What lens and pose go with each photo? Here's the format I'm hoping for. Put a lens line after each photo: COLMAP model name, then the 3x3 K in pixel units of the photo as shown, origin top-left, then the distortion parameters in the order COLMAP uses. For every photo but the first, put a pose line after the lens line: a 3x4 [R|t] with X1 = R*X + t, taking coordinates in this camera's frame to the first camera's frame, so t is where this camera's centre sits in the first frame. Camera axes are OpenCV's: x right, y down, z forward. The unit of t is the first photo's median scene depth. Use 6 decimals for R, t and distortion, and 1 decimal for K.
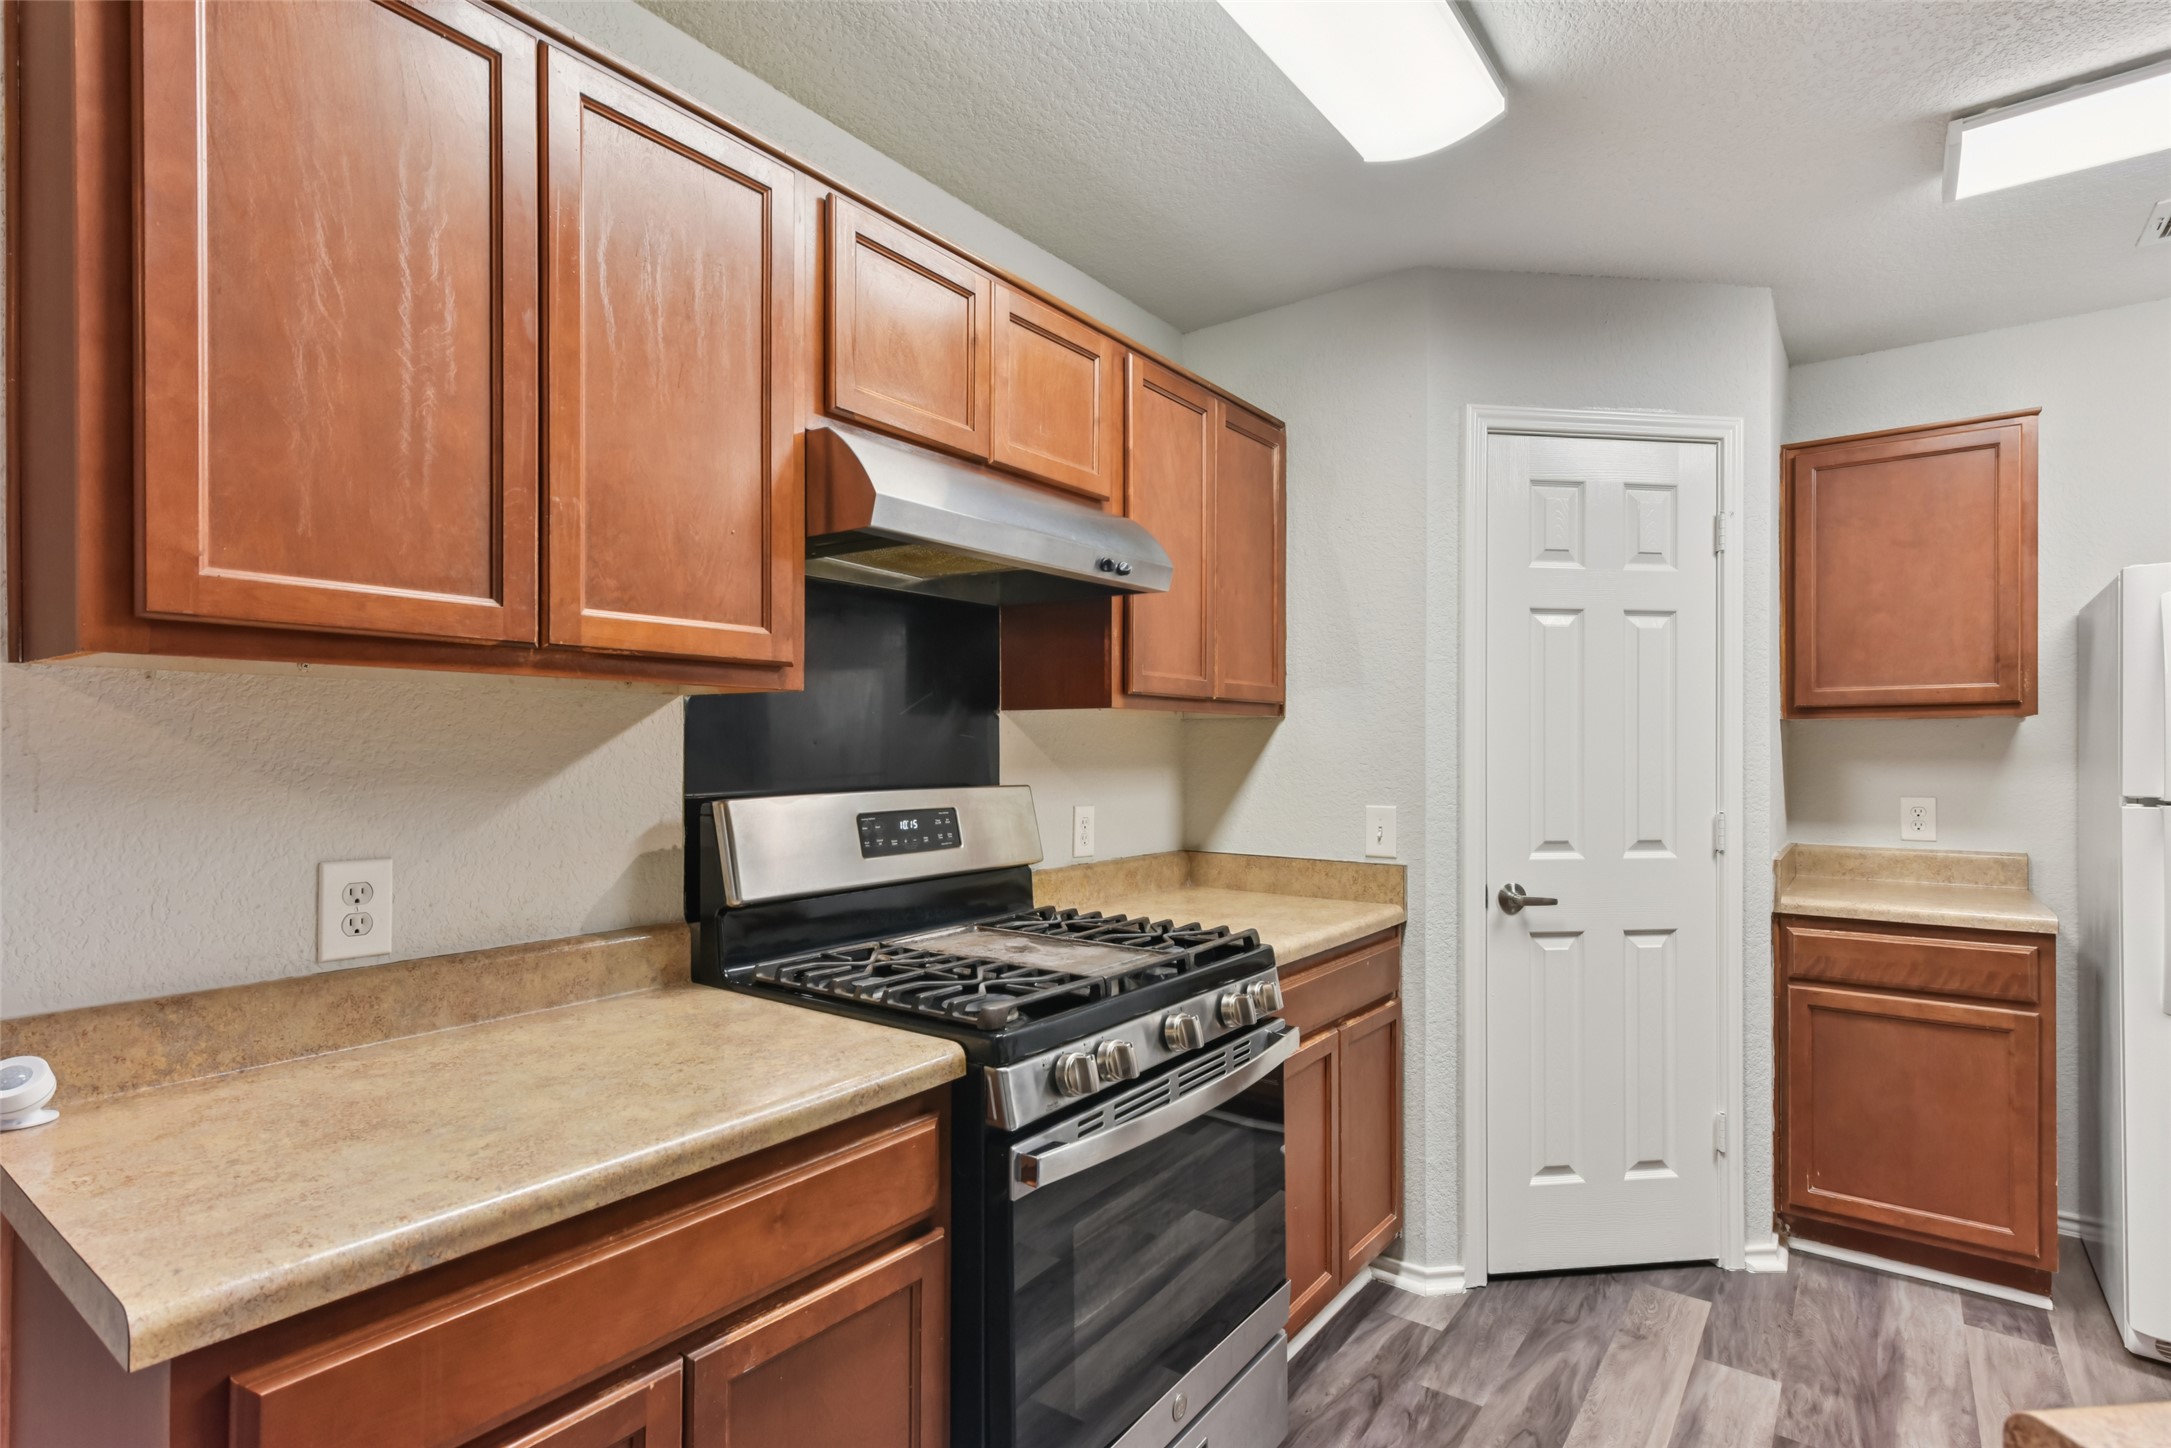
lens RADIAL K [[1061.6, 0, 1090.3], [0, 1061.6, 745.5], [0, 0, 1]] dist [0.018897, 0.000372]
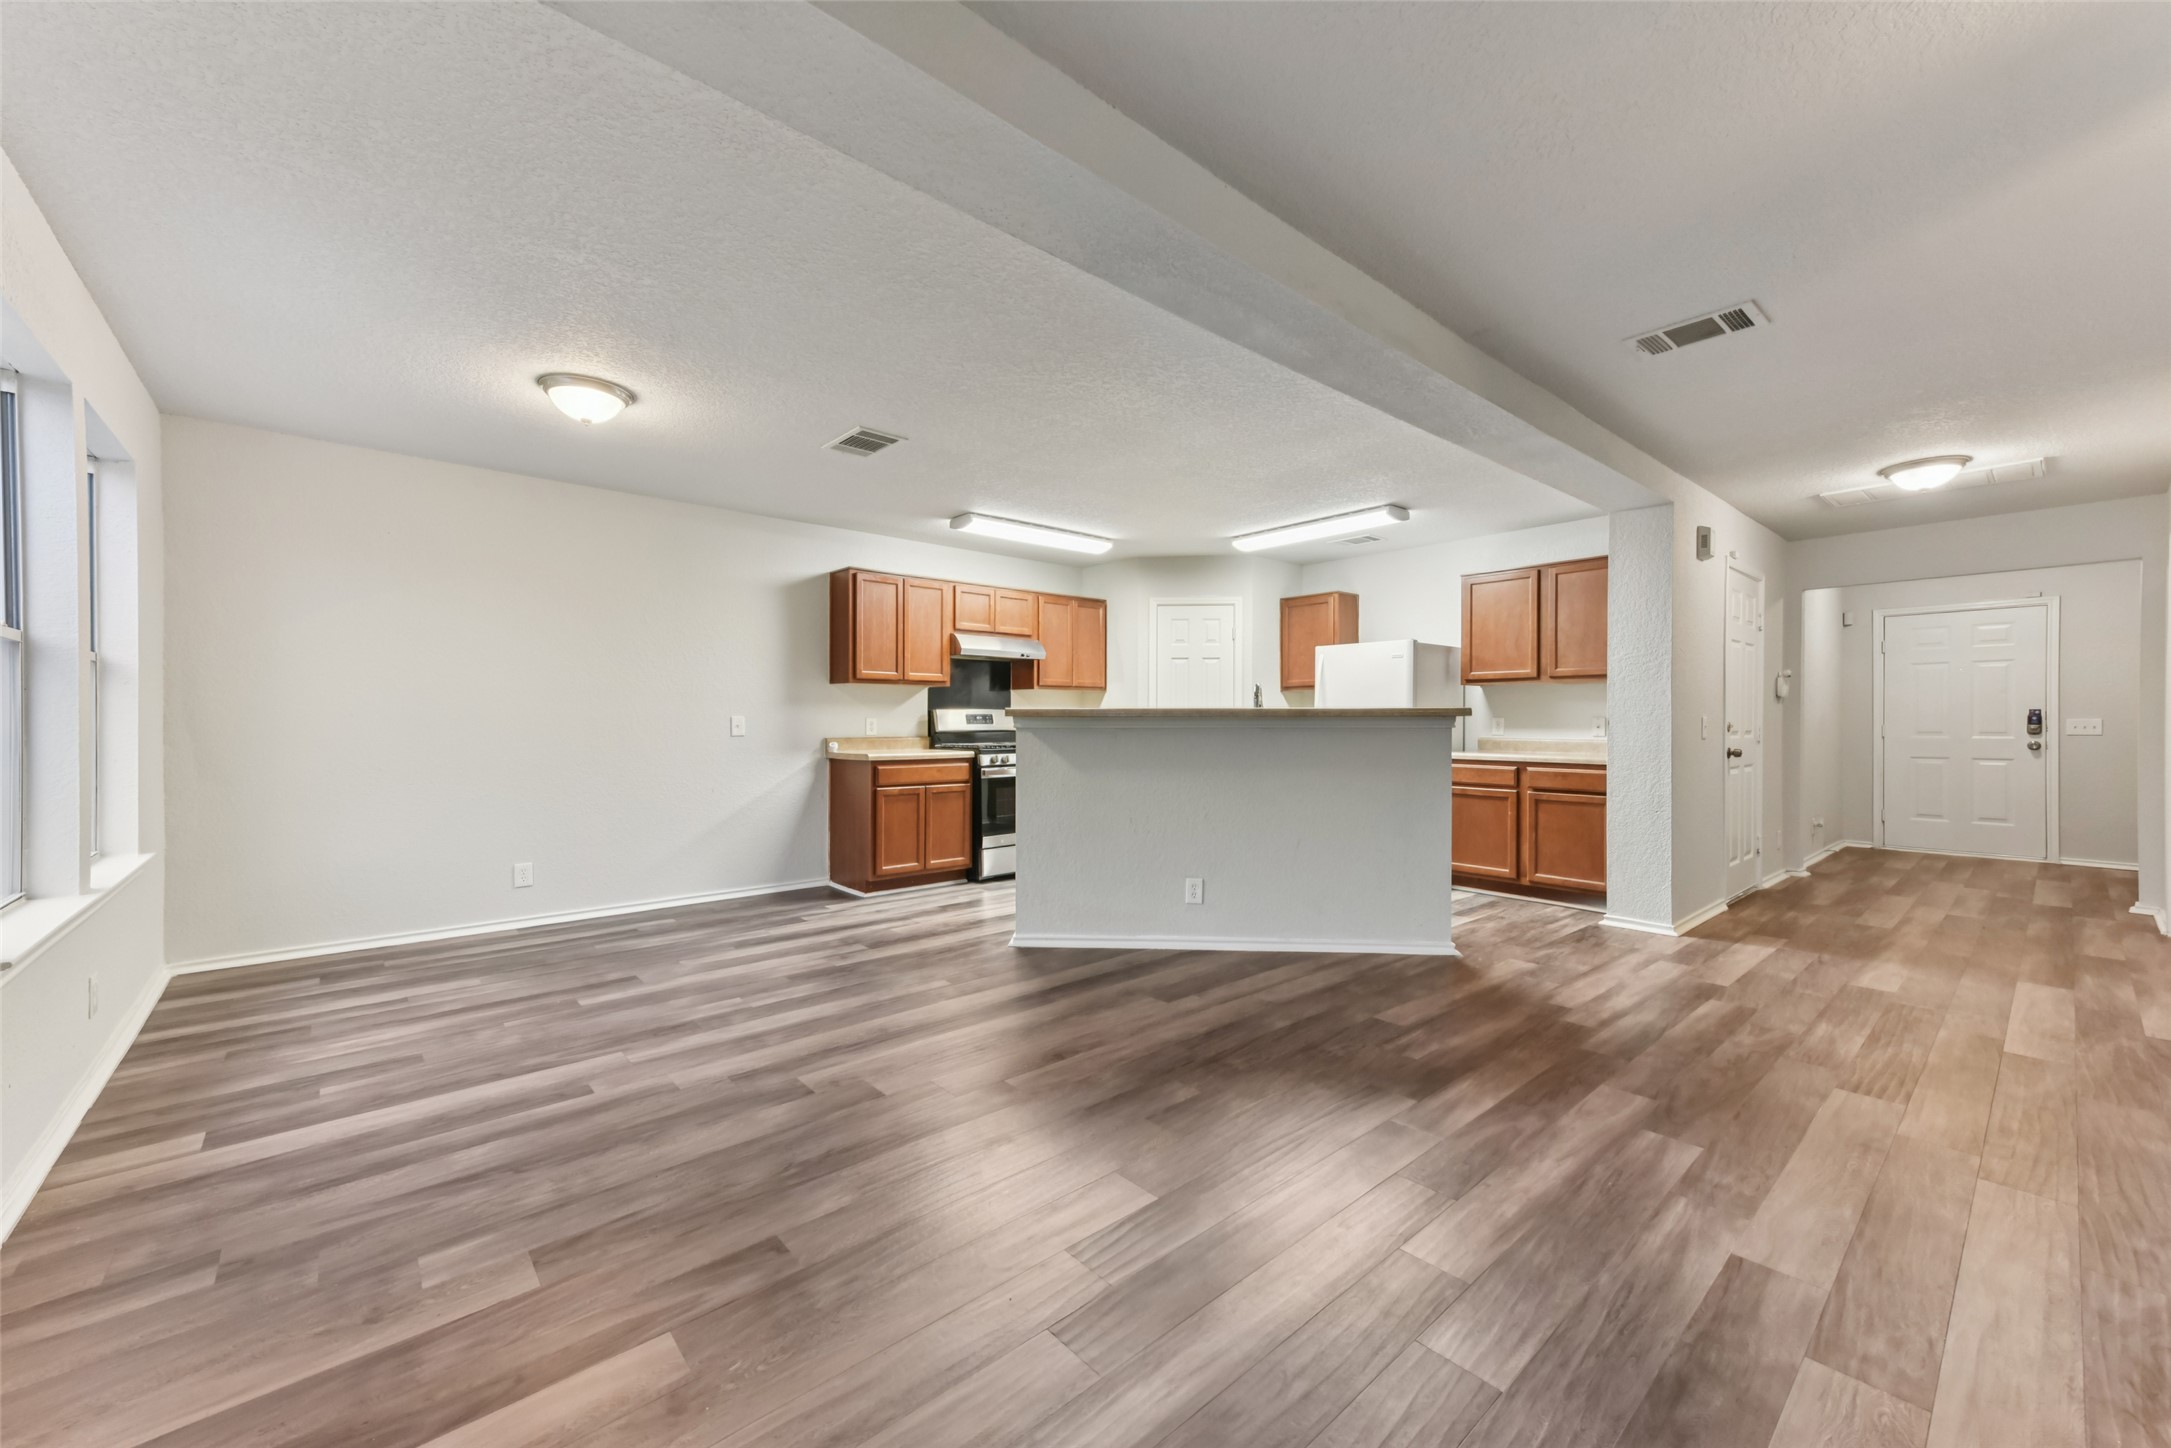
lens RADIAL K [[855.9, 0, 1090.6], [0, 855.9, 728.8], [0, 0, 1]] dist [0.029758, 0.000246]
pose [[0.979505, 0.002449, -0.201407, 1.172814], [0.000432, 0.999898, 0.014258, 0.089744], [0.201421, -0.014053, 0.979404, -2.767979]]
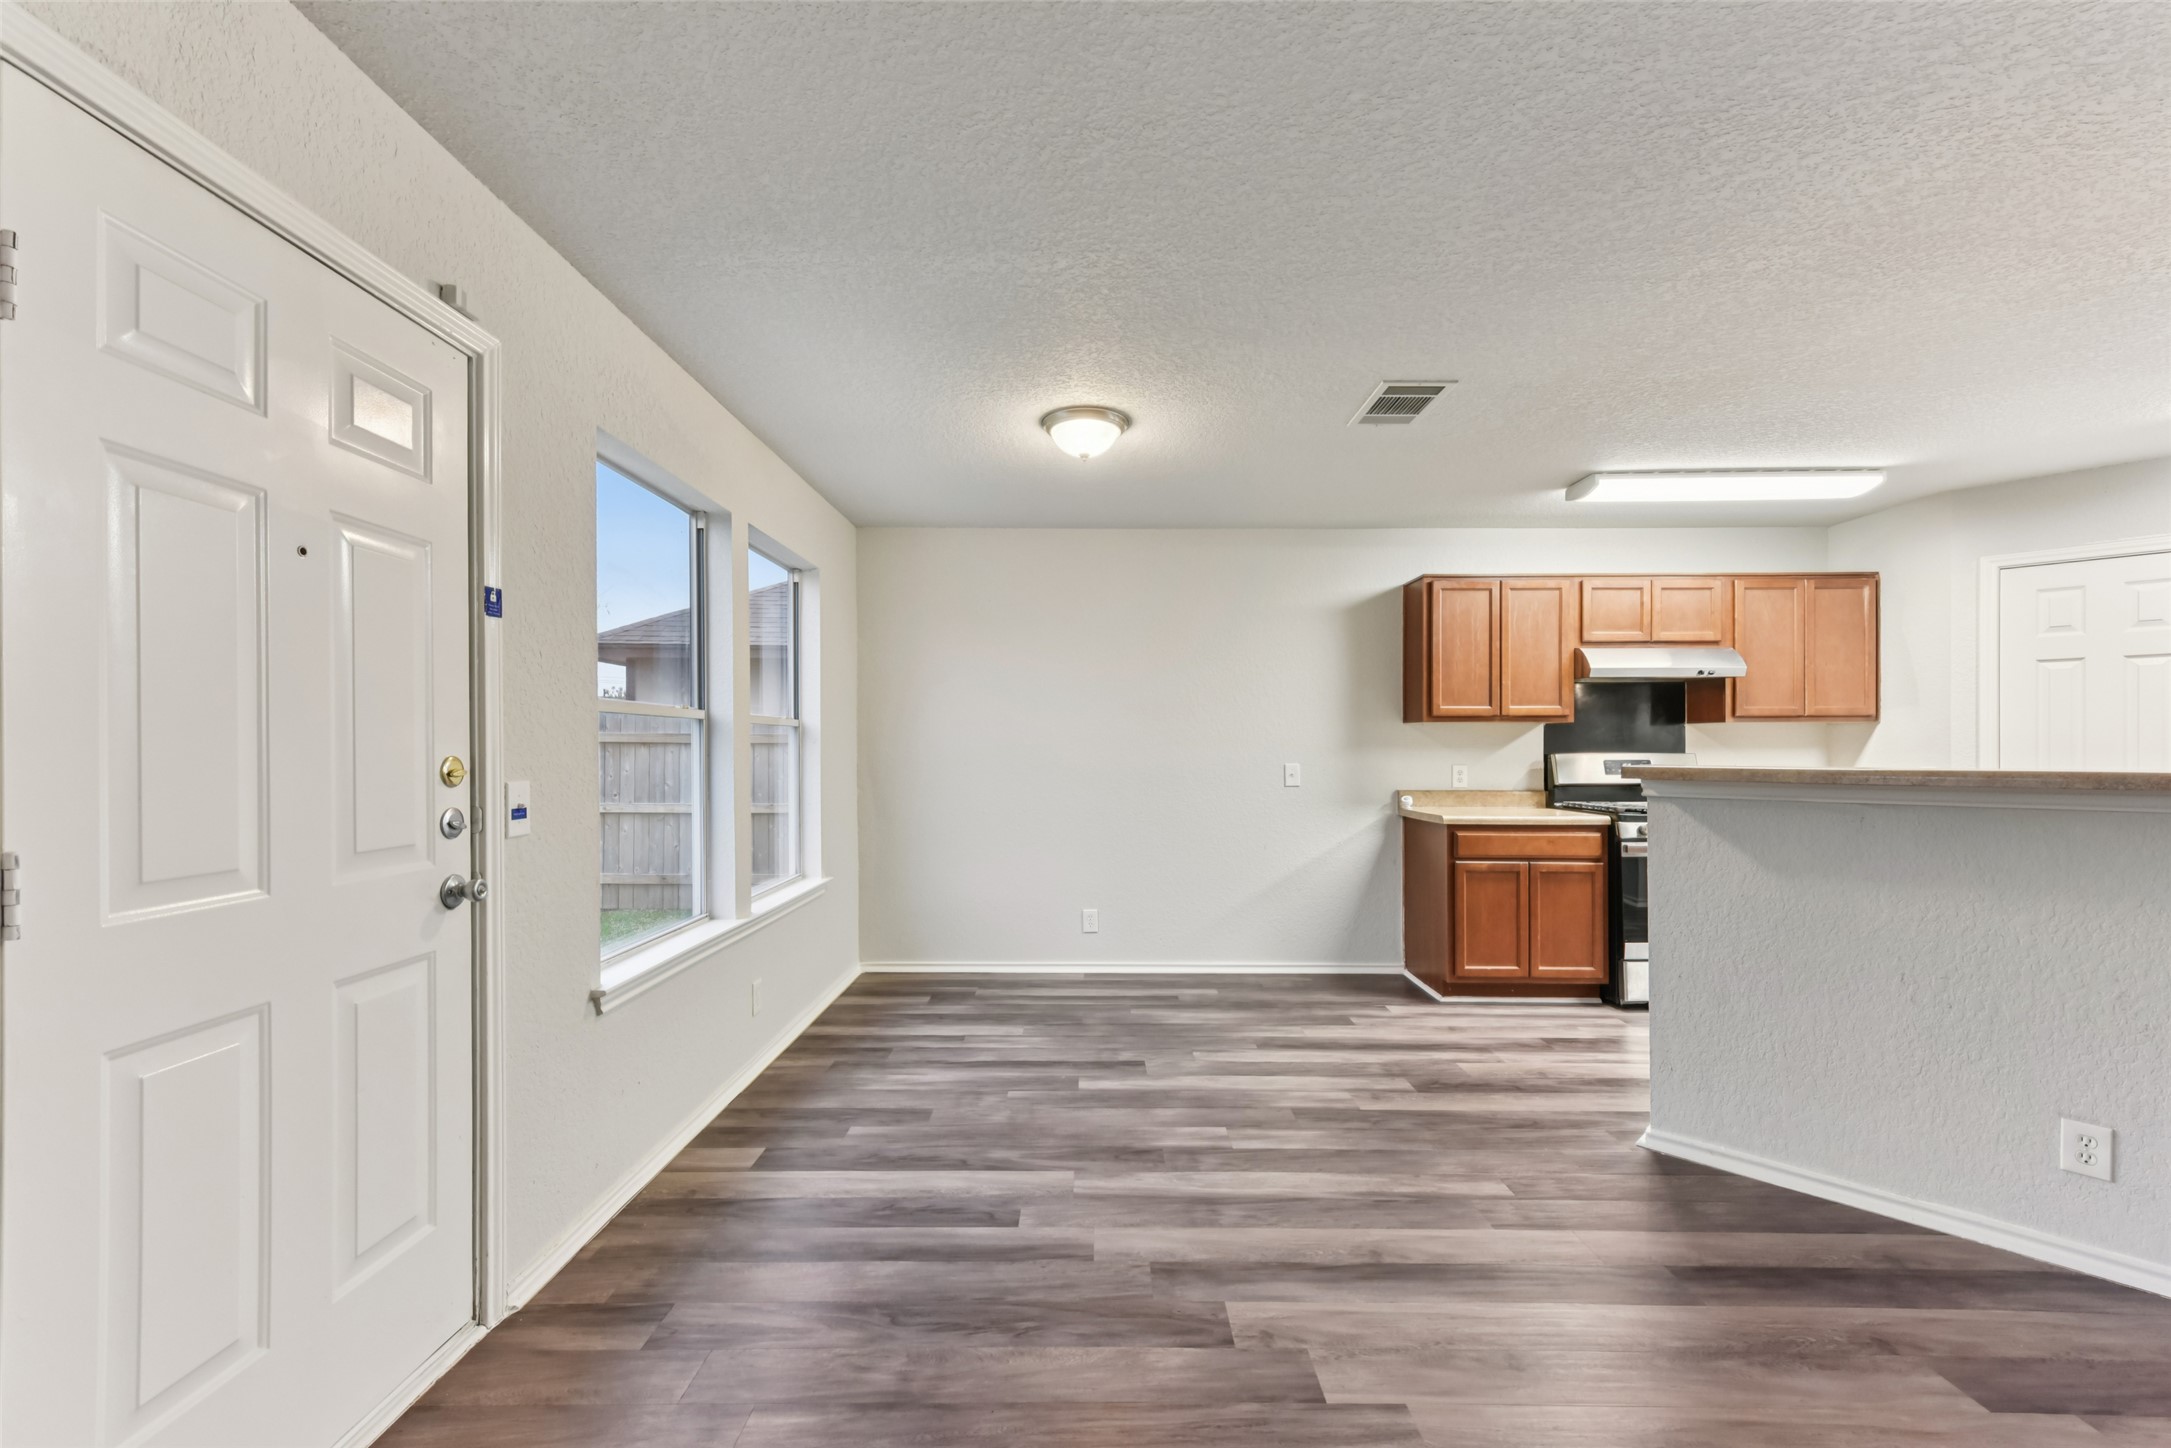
lens RADIAL K [[903.6, 0, 1079.9], [0, 903.6, 744.7], [0, 0, 1]] dist [0.021275, -0.001178]
pose [[0.598187, -0.002879, -0.801351, 1.167429], [0.004688, 0.999989, -0.000093, 0.016164], [0.801343, -0.003701, 0.598194, -2.120644]]
